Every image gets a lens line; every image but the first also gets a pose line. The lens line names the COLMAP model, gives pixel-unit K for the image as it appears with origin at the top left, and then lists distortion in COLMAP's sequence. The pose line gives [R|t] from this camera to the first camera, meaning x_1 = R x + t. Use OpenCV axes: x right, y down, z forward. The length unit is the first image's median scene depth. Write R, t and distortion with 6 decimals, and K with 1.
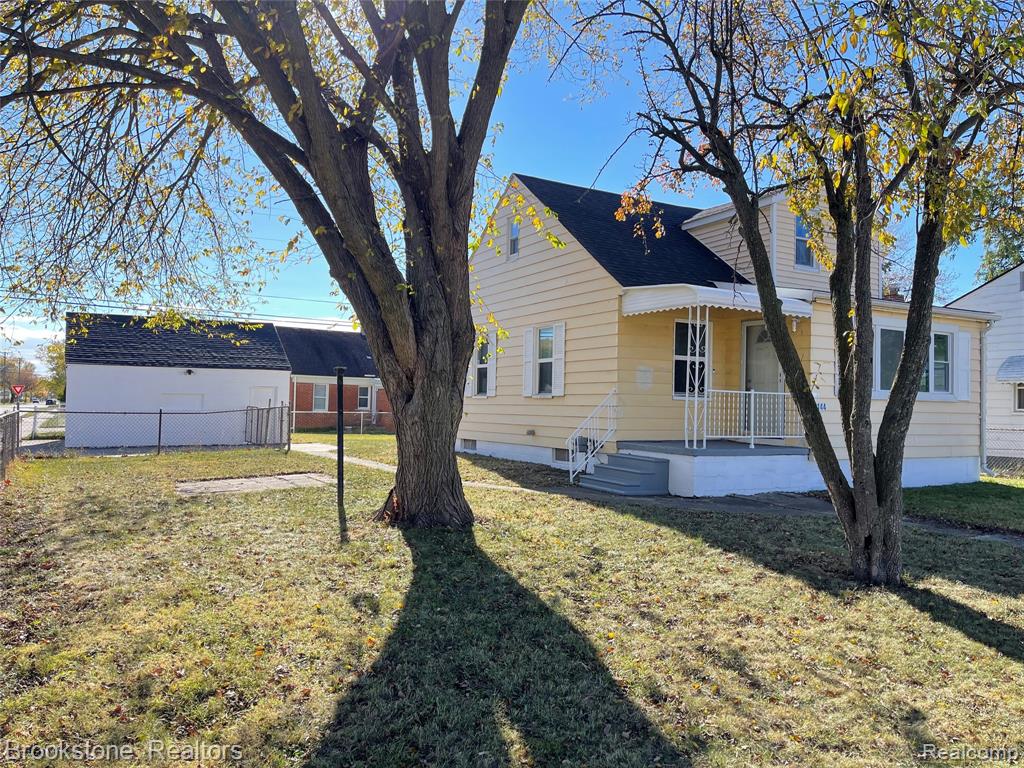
lens RADIAL K [[765.1, 0, 512.0], [0, 765.1, 384.0], [0, 0, 1]] dist [0.086994, -0.100112]
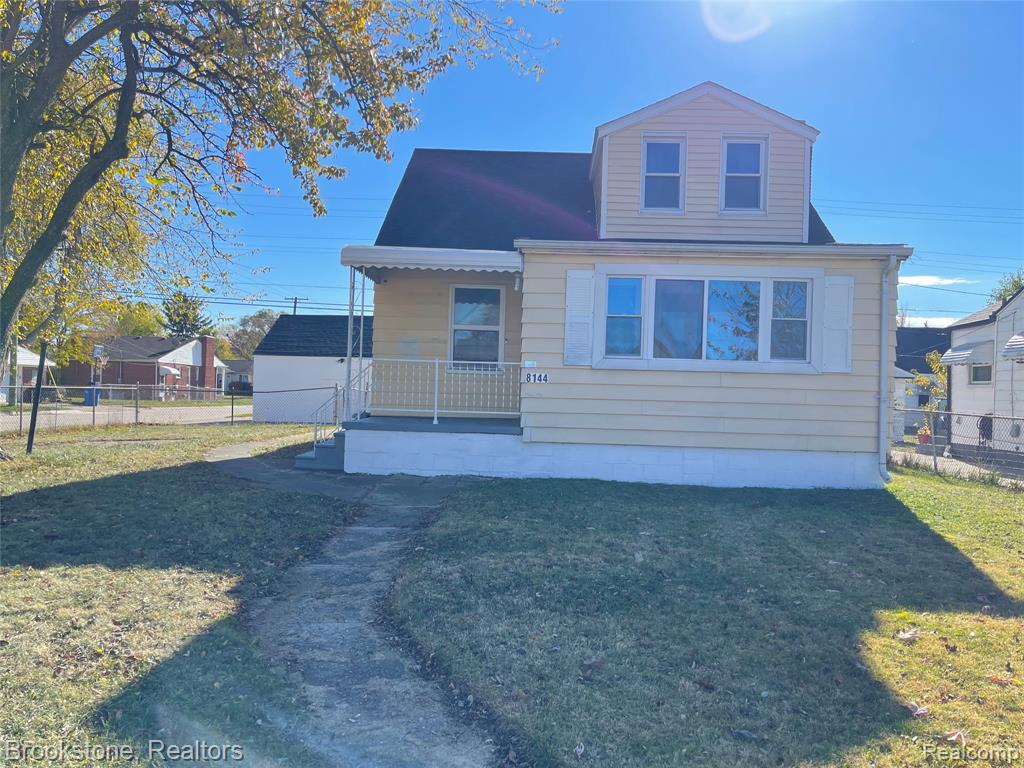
lens RADIAL K [[765.1, 0, 512.0], [0, 765.1, 384.0], [0, 0, 1]] dist [0.086994, -0.100112]
pose [[0.858446, -0.001566, -0.512902, 0.392199], [0.004424, 0.999981, 0.004351, 0.015765], [0.512885, -0.006004, 0.858436, 0.137256]]
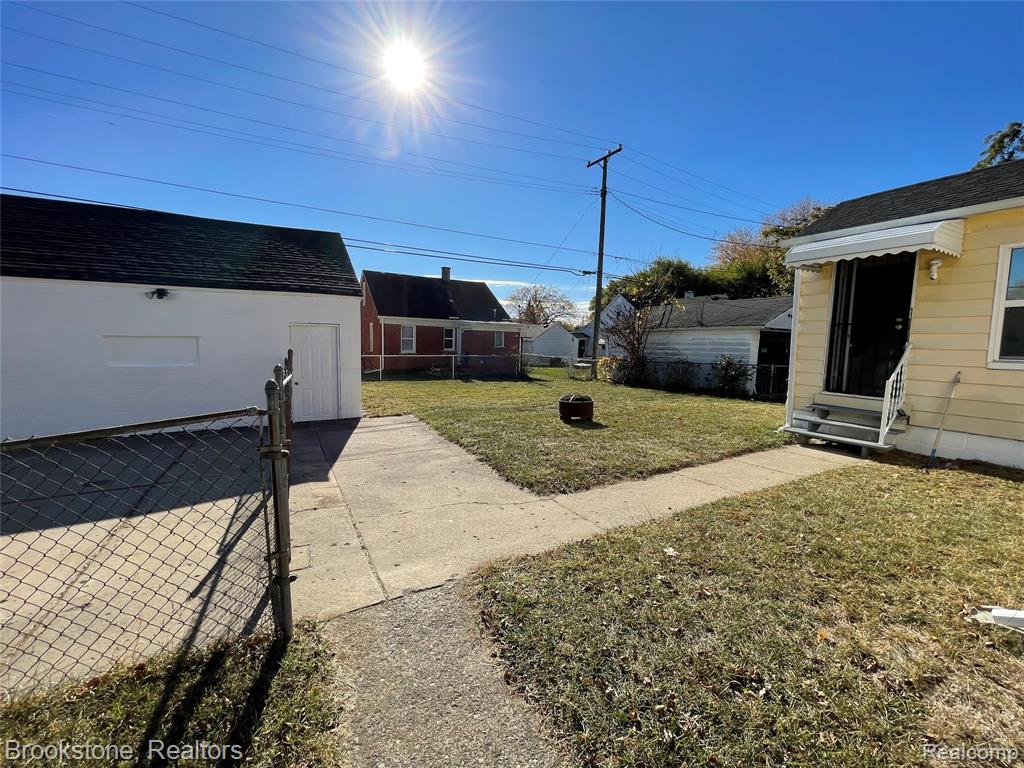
lens RADIAL K [[412.6, 0, 512.0], [0, 412.6, 384.0], [0, 0, 1]] dist [-0.001929, -0.000231]
pose [[0.999959, -0.000050, 0.009026, -0.184285], [-0.001126, 0.991483, 0.130234, 0.008226], [-0.008955, -0.130239, 0.991442, 0.712533]]
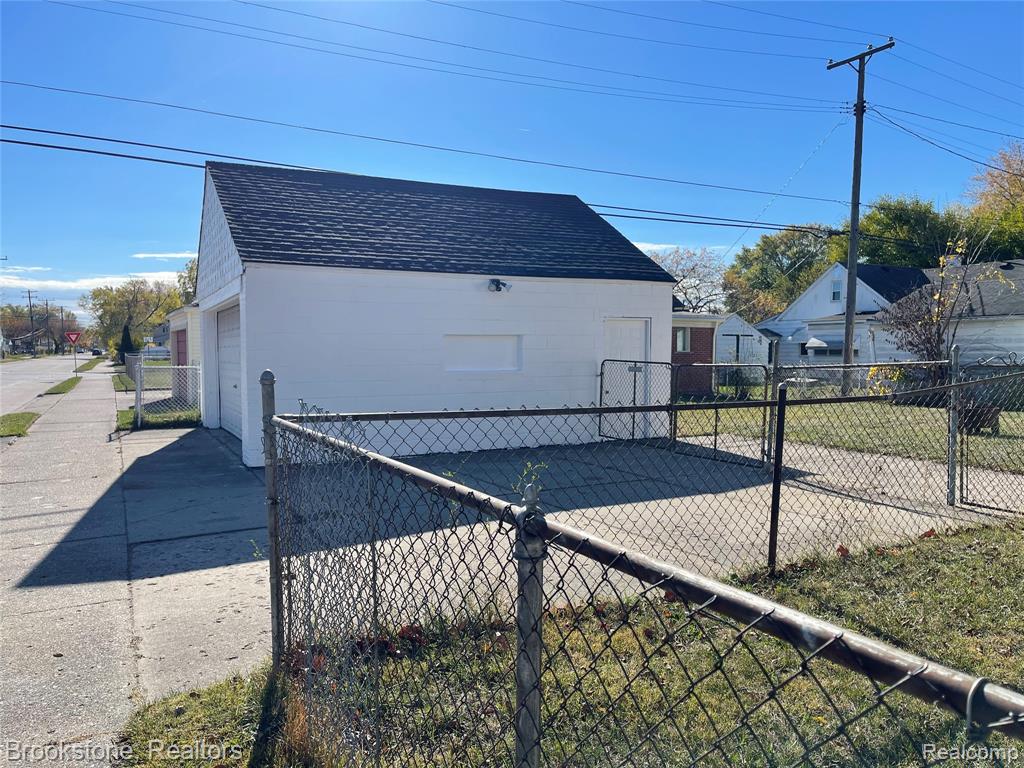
lens RADIAL K [[765.1, 0, 512.0], [0, 765.1, 384.0], [0, 0, 1]] dist [0.086994, -0.100112]
pose [[0.999202, -0.013807, -0.037477, -0.388798], [0.016382, 0.997462, 0.069295, 0.010934], [0.036425, -0.069854, 0.996892, 0.555545]]
